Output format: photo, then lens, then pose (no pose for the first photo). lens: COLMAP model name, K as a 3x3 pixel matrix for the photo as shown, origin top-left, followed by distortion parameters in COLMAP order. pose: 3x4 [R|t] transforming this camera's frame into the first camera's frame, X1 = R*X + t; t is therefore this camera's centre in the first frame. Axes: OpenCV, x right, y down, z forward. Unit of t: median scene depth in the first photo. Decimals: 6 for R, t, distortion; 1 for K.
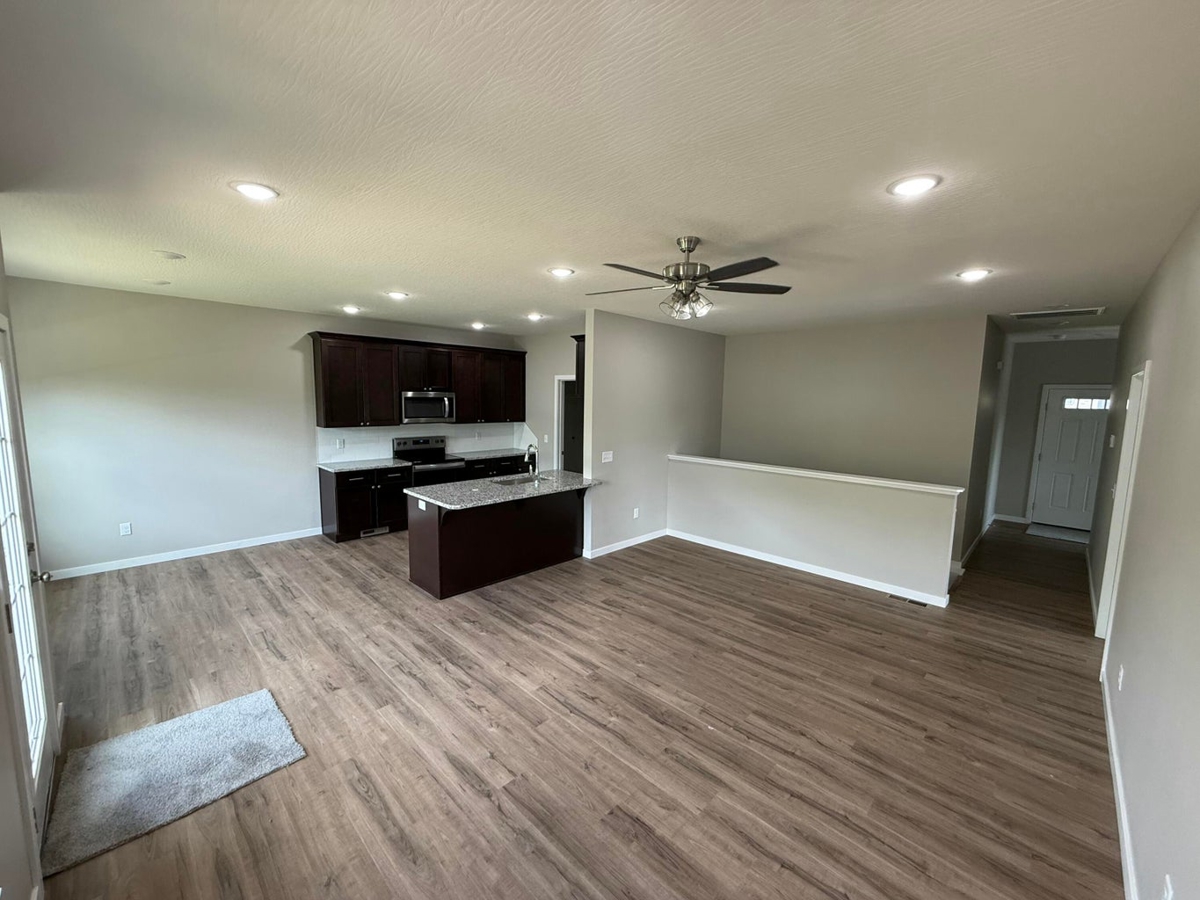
lens RADIAL K [[476.8, 0, 600.0], [0, 476.8, 450.0], [0, 0, 1]] dist [0.000225, 0.000017]
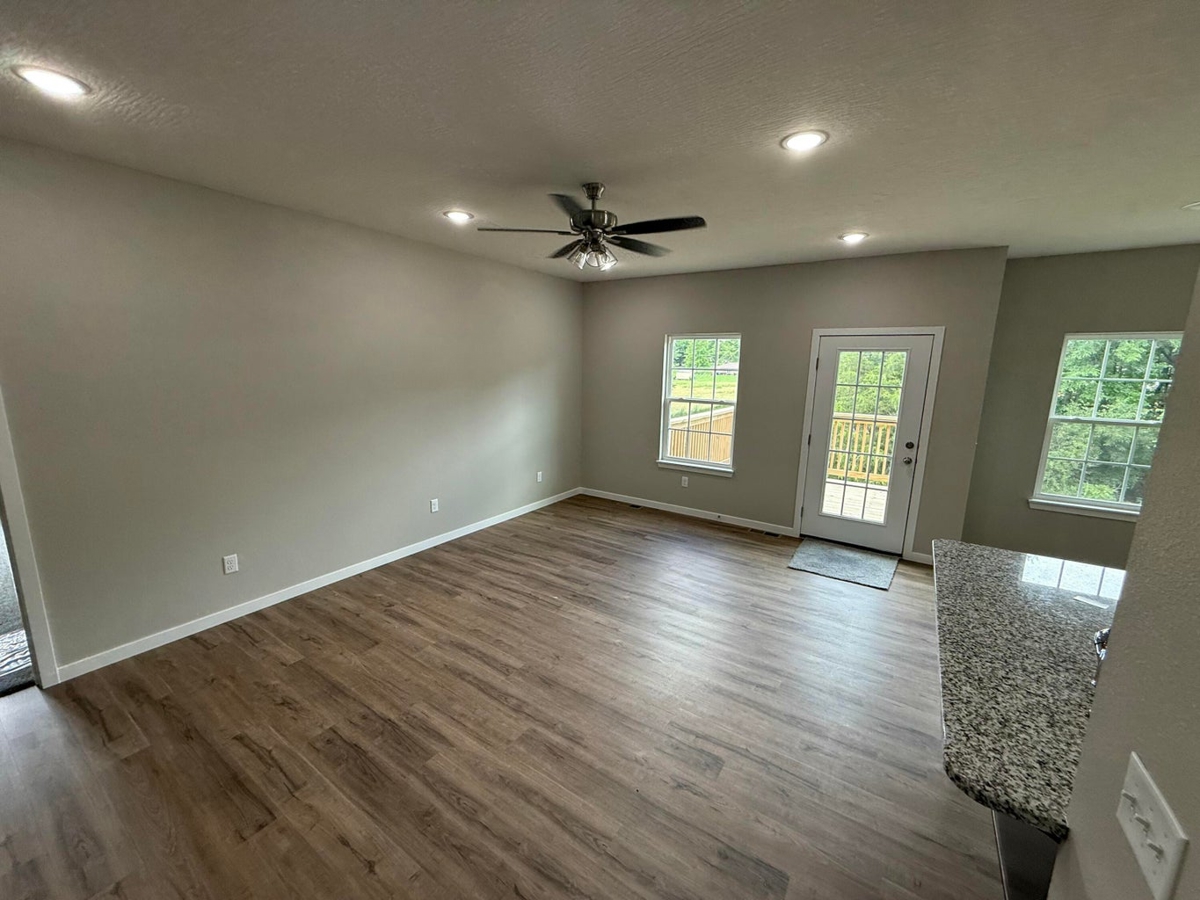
lens RADIAL K [[476.8, 0, 600.0], [0, 476.8, 450.0], [0, 0, 1]] dist [0.000225, 0.000017]
pose [[-0.981592, -0.007062, -0.190858, 0.331065], [-0.062261, 0.956557, 0.284821, -0.193371], [0.180555, 0.291461, -0.939388, 1.944380]]
